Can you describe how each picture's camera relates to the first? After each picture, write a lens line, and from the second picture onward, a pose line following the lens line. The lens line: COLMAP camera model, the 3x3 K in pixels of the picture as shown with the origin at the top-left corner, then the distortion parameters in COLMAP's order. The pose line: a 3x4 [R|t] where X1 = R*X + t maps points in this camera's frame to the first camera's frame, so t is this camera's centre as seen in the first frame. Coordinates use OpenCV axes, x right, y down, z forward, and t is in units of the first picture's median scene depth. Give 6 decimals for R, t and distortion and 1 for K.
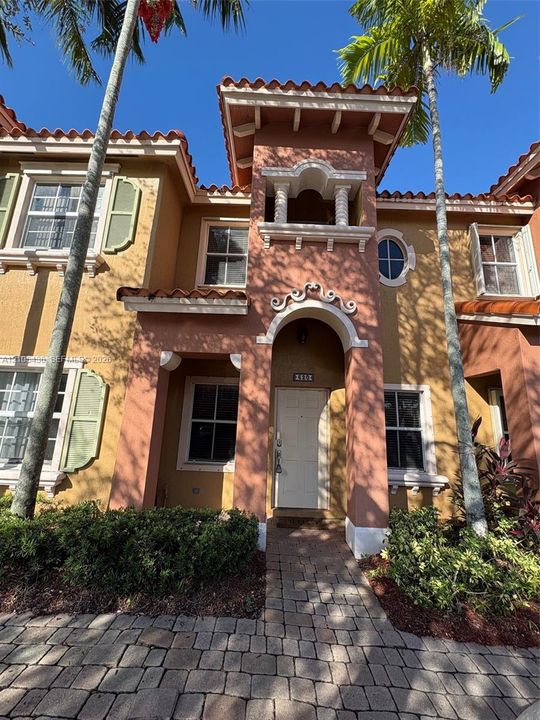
lens RADIAL K [[286.9, 0, 276.0], [0, 286.9, 361.6], [0, 0, 1]] dist [0.005133, 0.000303]
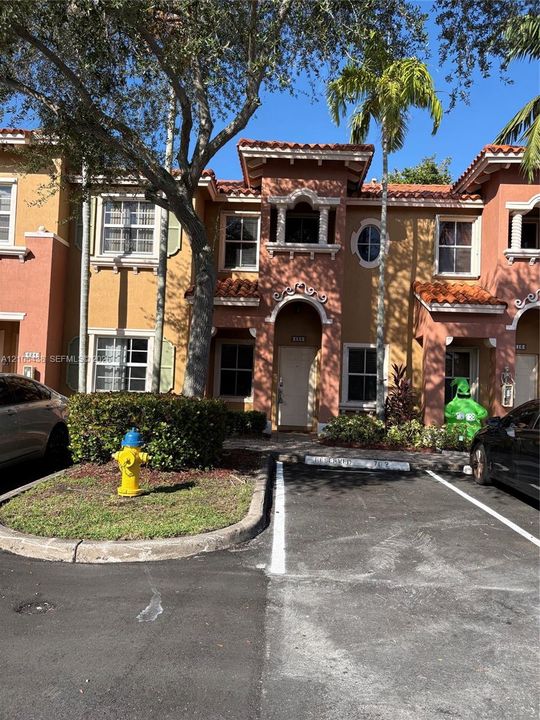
lens RADIAL K [[286.9, 0, 271.3], [0, 286.9, 365.5], [0, 0, 1]] dist [0.005133, 0.000303]
pose [[0.998897, 0.001835, -0.046918, 0.036580], [0.006497, 0.984223, 0.176812, -0.091846], [0.046502, -0.176922, 0.983126, -0.561270]]
